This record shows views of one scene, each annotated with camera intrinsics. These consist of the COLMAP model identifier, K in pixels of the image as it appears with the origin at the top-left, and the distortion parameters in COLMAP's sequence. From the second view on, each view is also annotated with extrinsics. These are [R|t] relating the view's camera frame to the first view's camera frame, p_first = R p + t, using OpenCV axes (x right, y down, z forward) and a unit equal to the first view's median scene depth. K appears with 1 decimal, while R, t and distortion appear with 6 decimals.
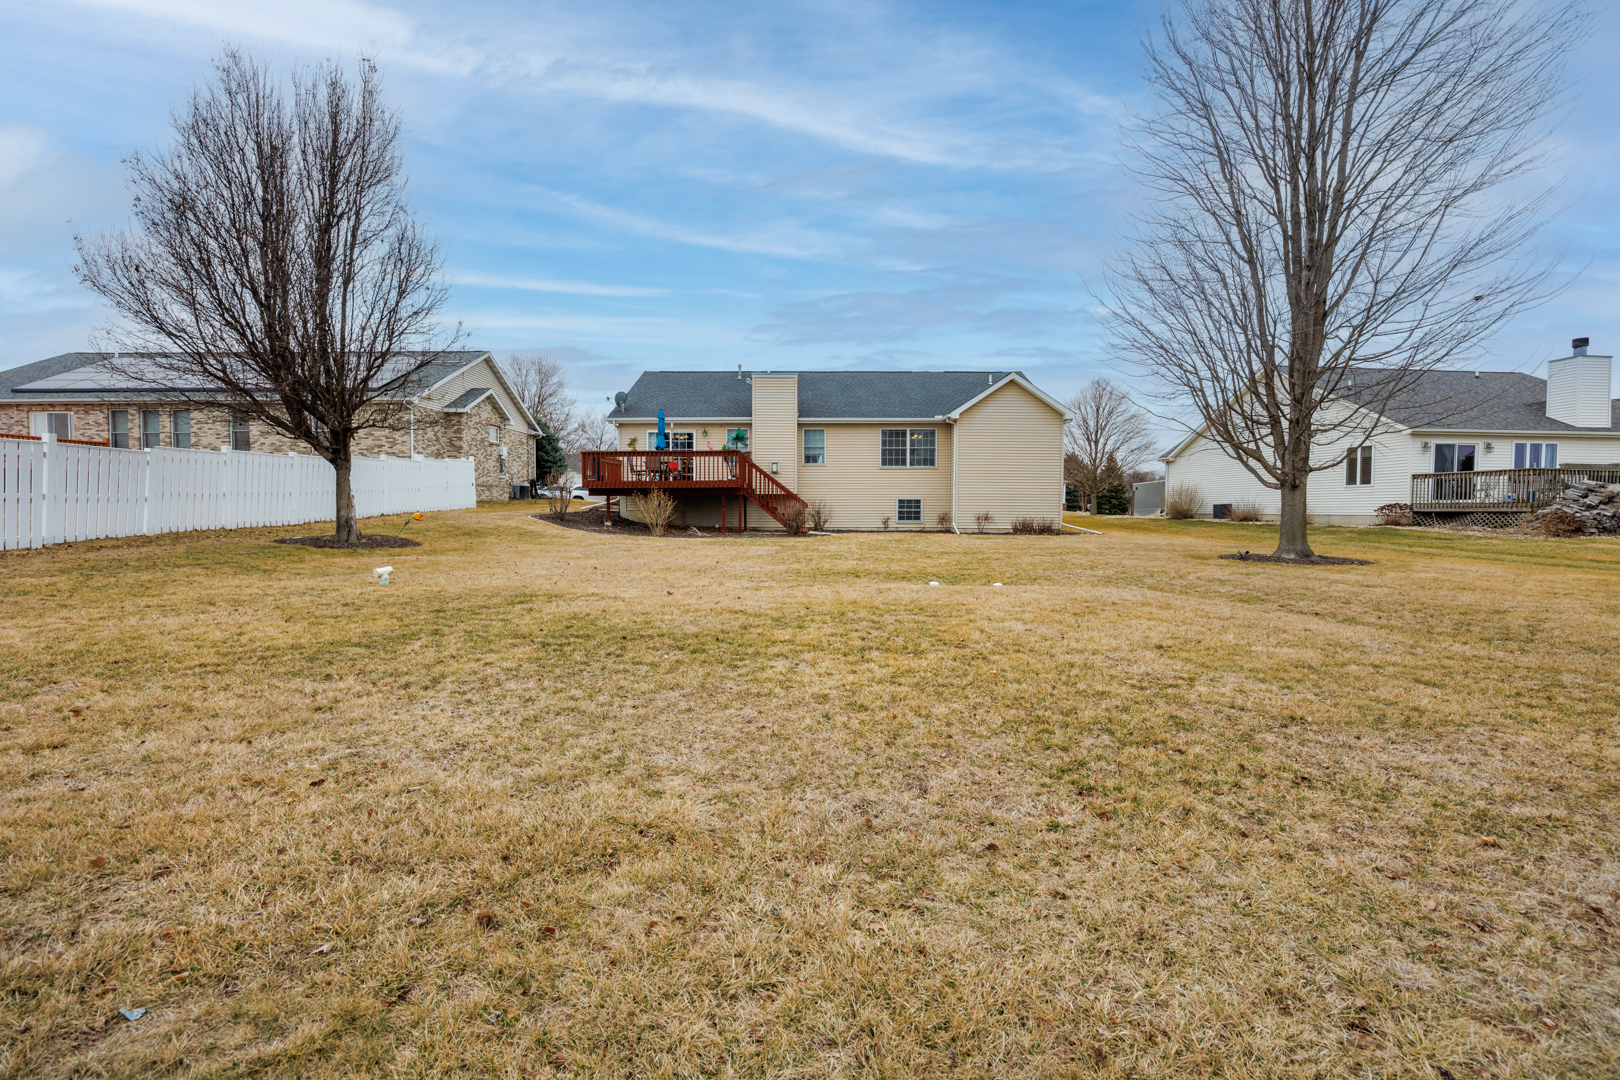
lens RADIAL K [[744.2, 0, 810.0], [0, 744.2, 540.0], [0, 0, 1]] dist [-0.008158, -0.000385]
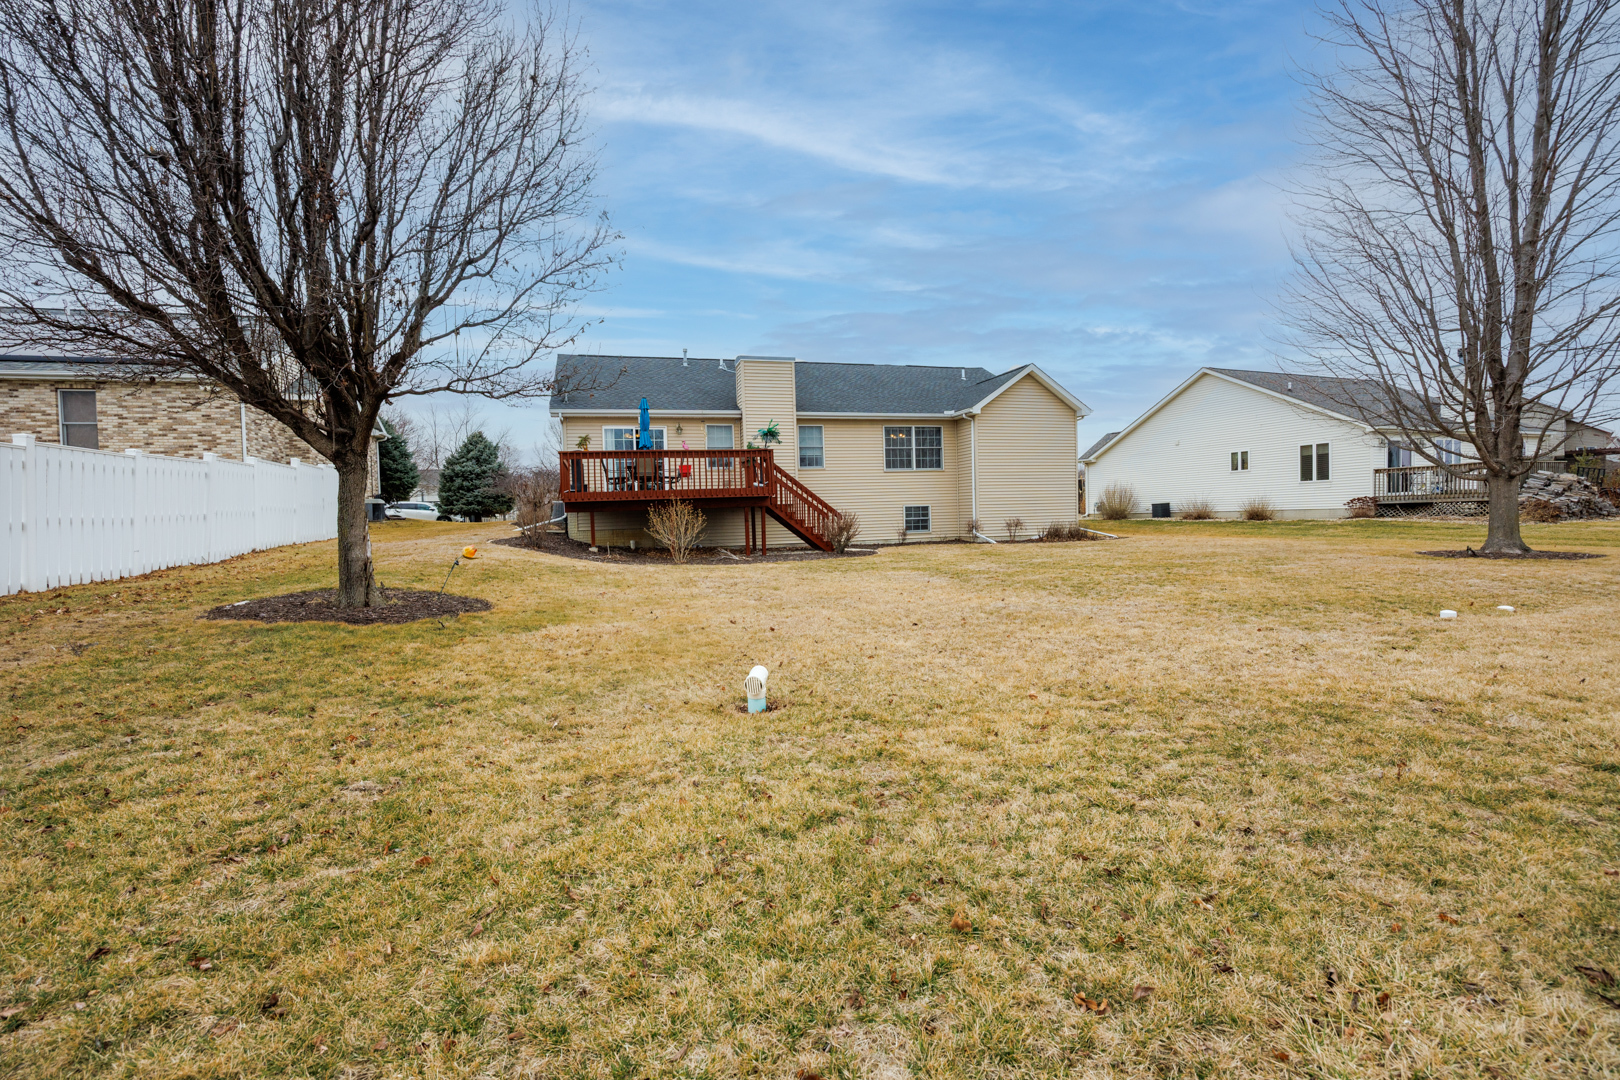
lens RADIAL K [[744.2, 0, 810.0], [0, 744.2, 540.0], [0, 0, 1]] dist [-0.008158, -0.000385]
pose [[0.948230, -0.042121, 0.314778, -0.267539], [0.046808, 0.998877, -0.007342, -0.014679], [-0.314115, 0.021696, 0.949137, 0.211228]]
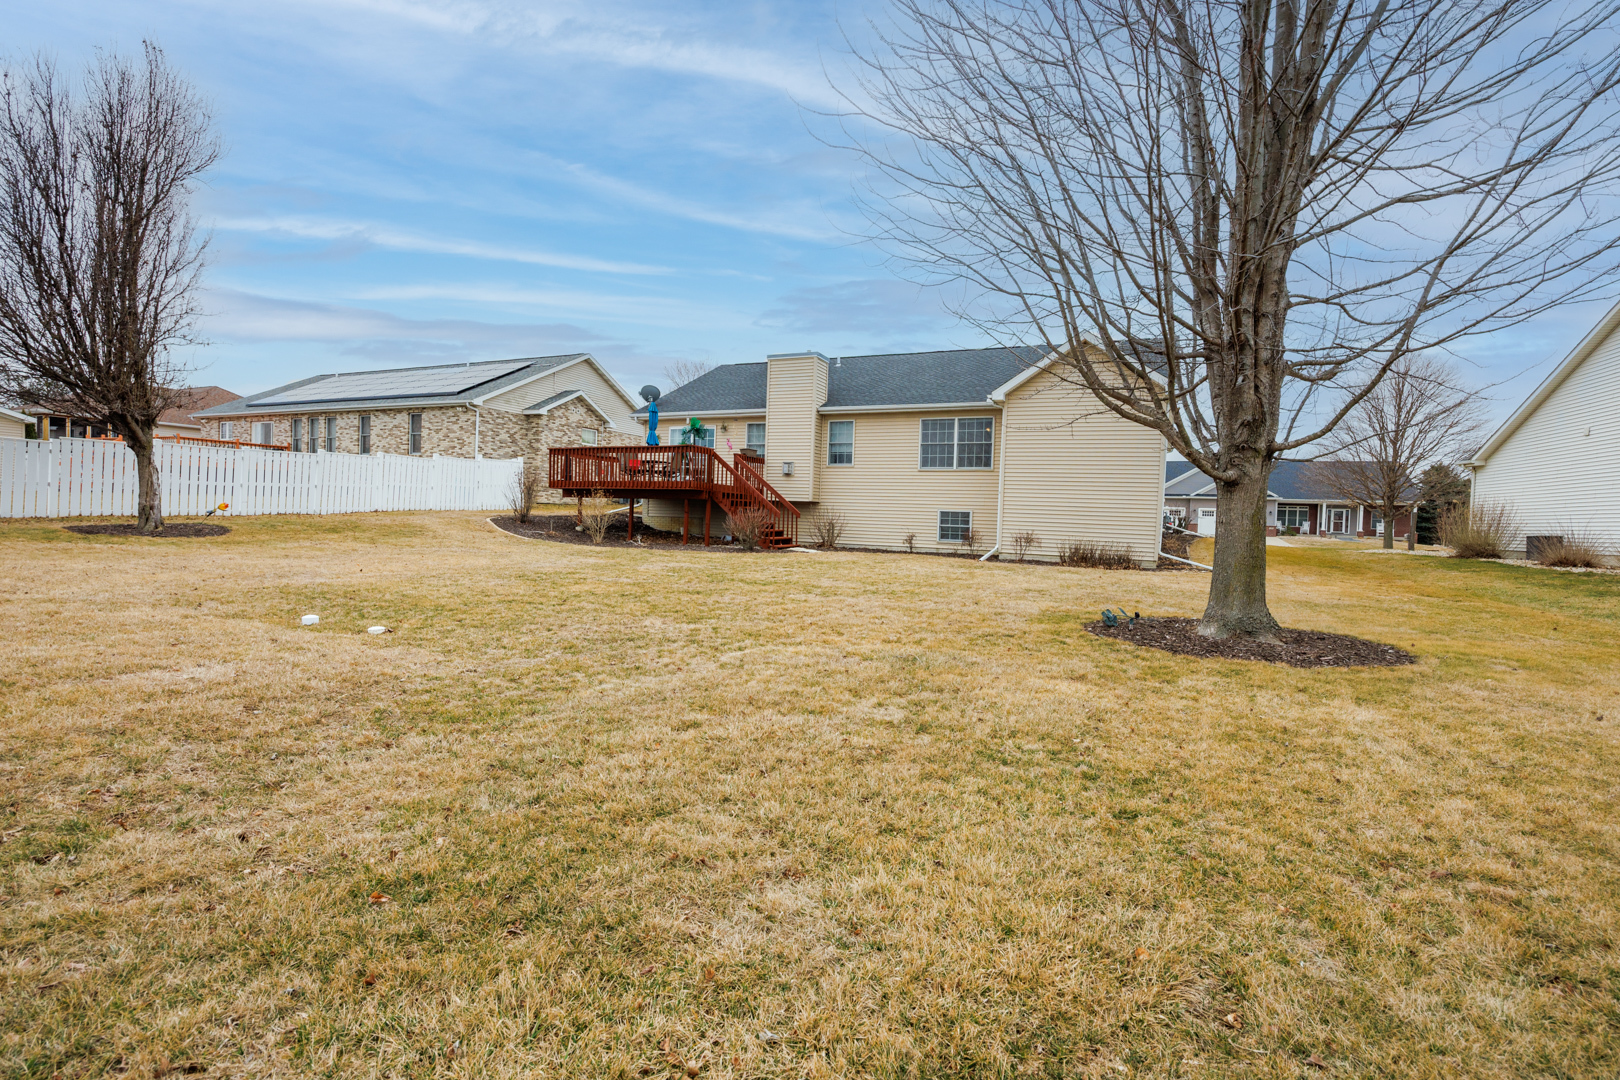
lens RADIAL K [[791.2, 0, 807.0], [0, 791.2, 529.4], [0, 0, 1]] dist [-0.011890, -0.000156]
pose [[0.904171, 0.034367, -0.425786, 0.343002], [-0.050437, 0.998375, -0.026522, -0.008412], [0.424183, 0.045456, 0.904435, 0.223004]]
